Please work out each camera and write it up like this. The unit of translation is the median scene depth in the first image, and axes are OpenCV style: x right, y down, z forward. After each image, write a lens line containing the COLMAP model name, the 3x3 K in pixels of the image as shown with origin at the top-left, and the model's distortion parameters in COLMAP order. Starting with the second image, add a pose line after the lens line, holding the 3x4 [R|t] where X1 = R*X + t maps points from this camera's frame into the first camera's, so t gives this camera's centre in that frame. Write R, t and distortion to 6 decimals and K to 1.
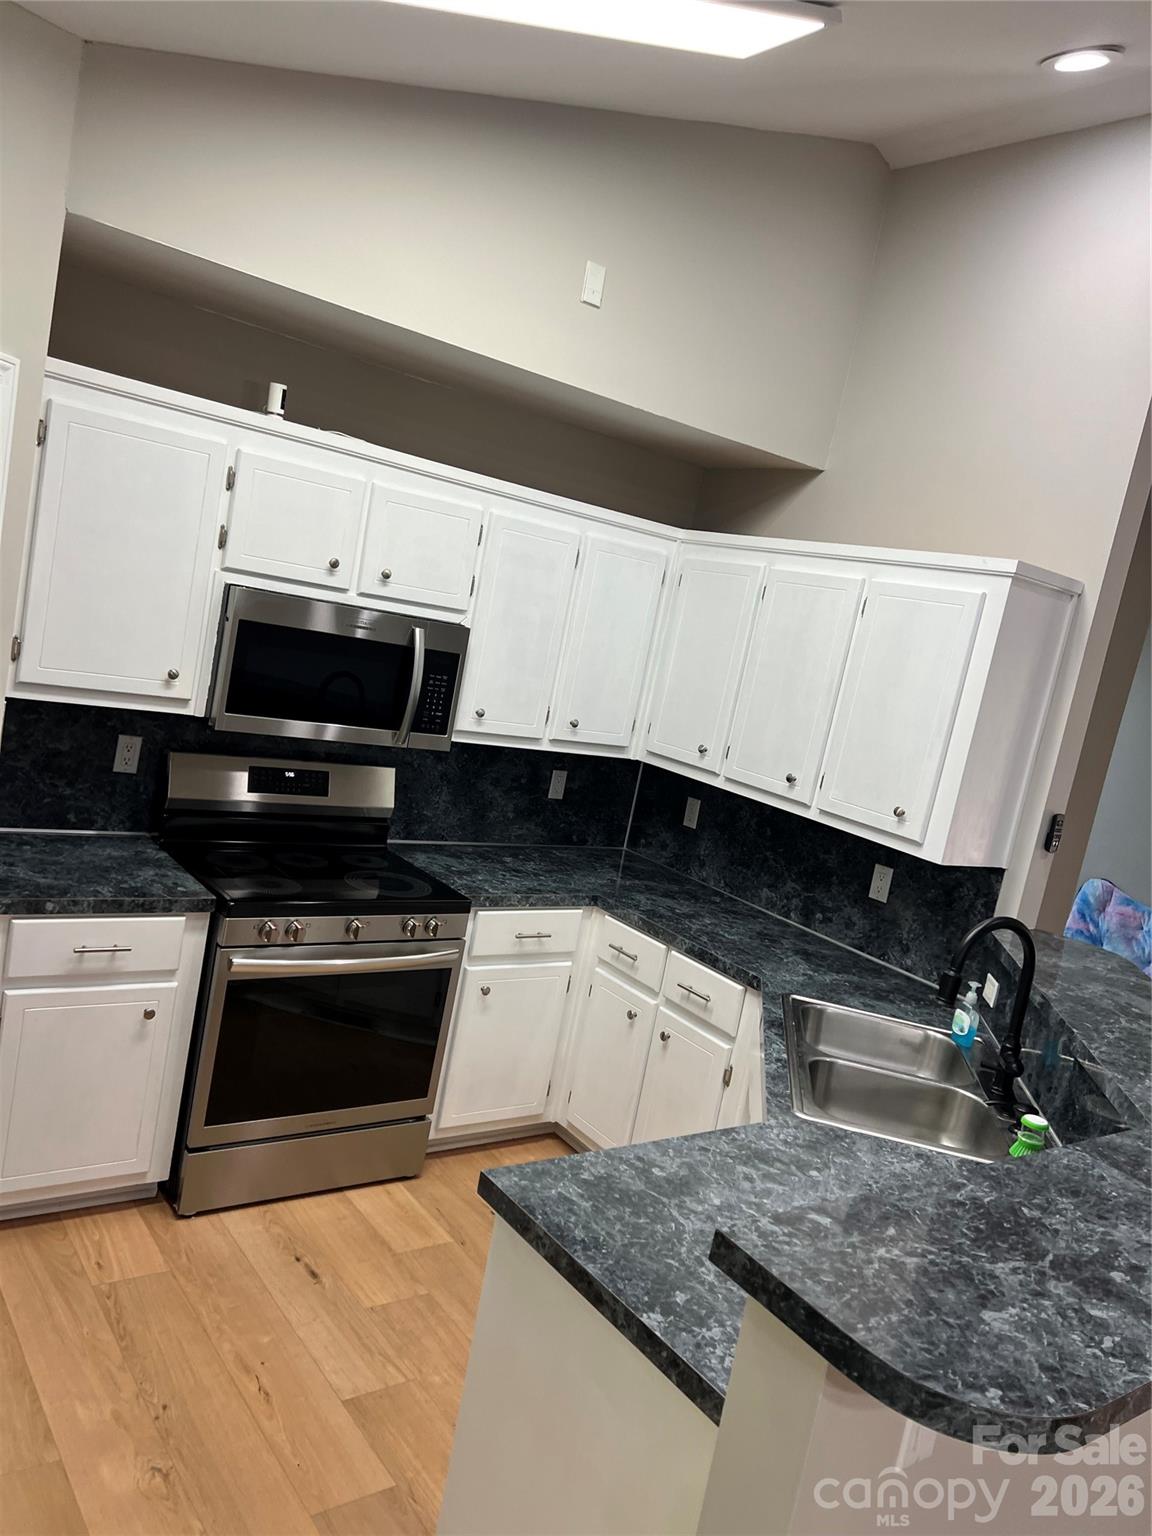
lens RADIAL K [[1150.2, 0, 571.0], [0, 1150.2, 790.1], [0, 0, 1]] dist [0.023153, -0.014403]
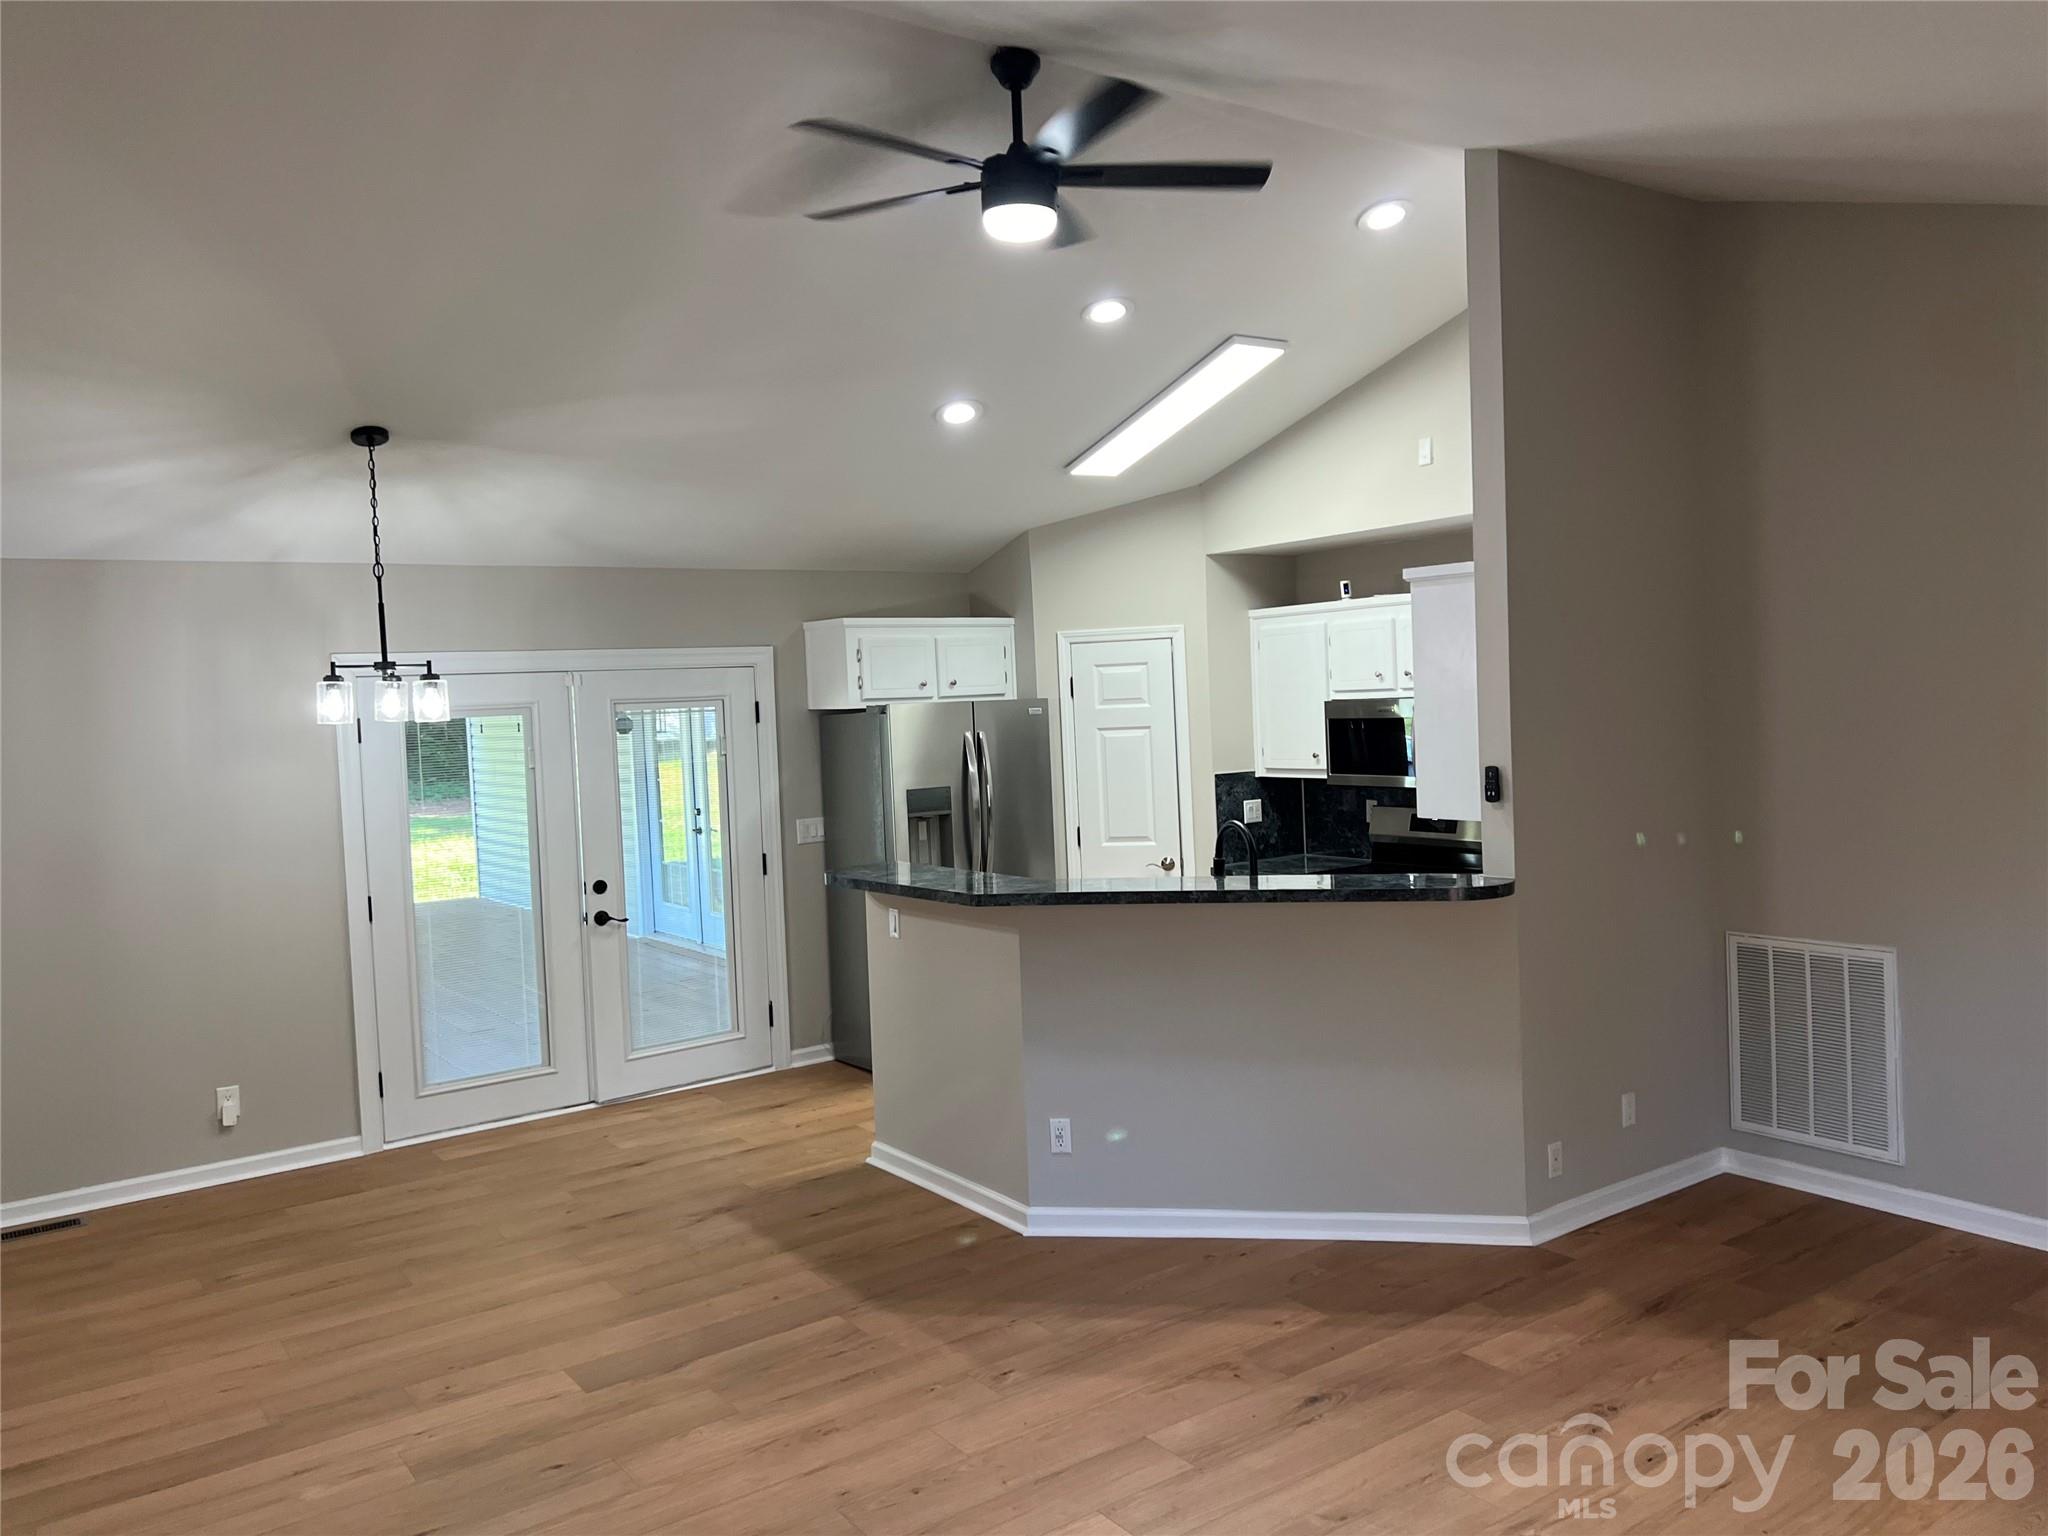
lens RADIAL K [[1533.6, 0, 1045.1], [0, 1533.6, 756.5], [0, 0, 1]] dist [0.023153, -0.014403]
pose [[-0.018347, -0.147903, -0.988832, 1.944022], [-0.113452, 0.982919, -0.144913, 0.281741], [0.993374, 0.109526, -0.034813, 0.656551]]
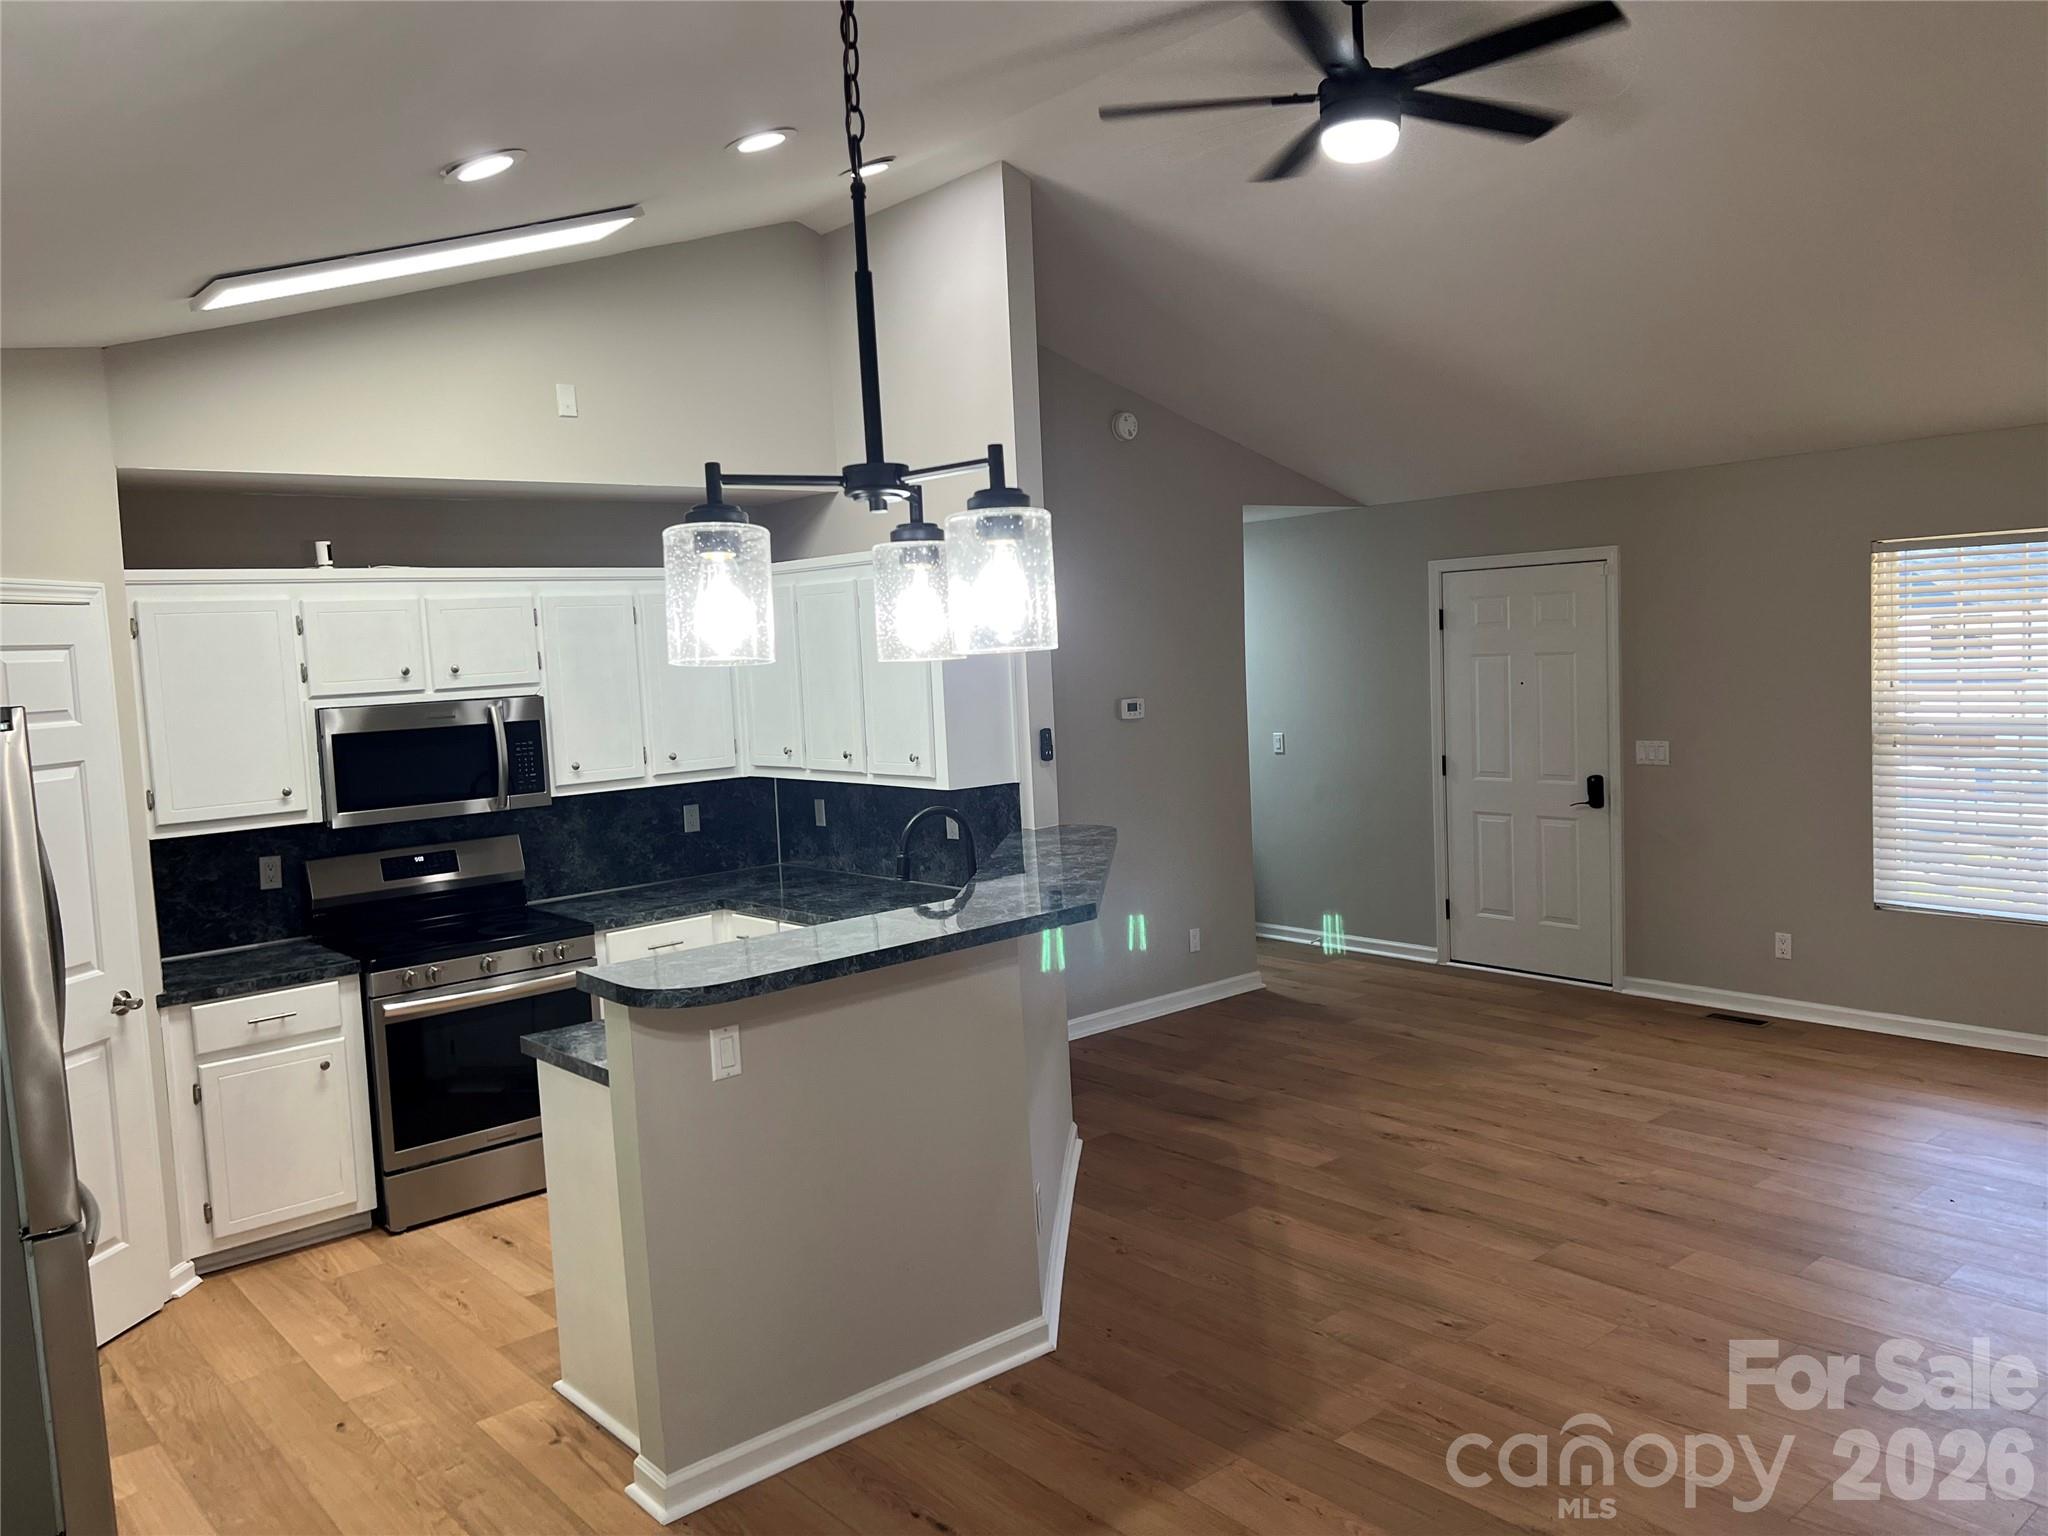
lens RADIAL K [[1533.6, 0, 1032.3], [0, 1533.6, 769.8], [0, 0, 1]] dist [0.023153, -0.014403]
pose [[0.968587, -0.242964, 0.052985, 0.324803], [0.245924, 0.967482, -0.059168, 0.160751], [-0.036886, 0.070339, 0.996841, -0.626386]]
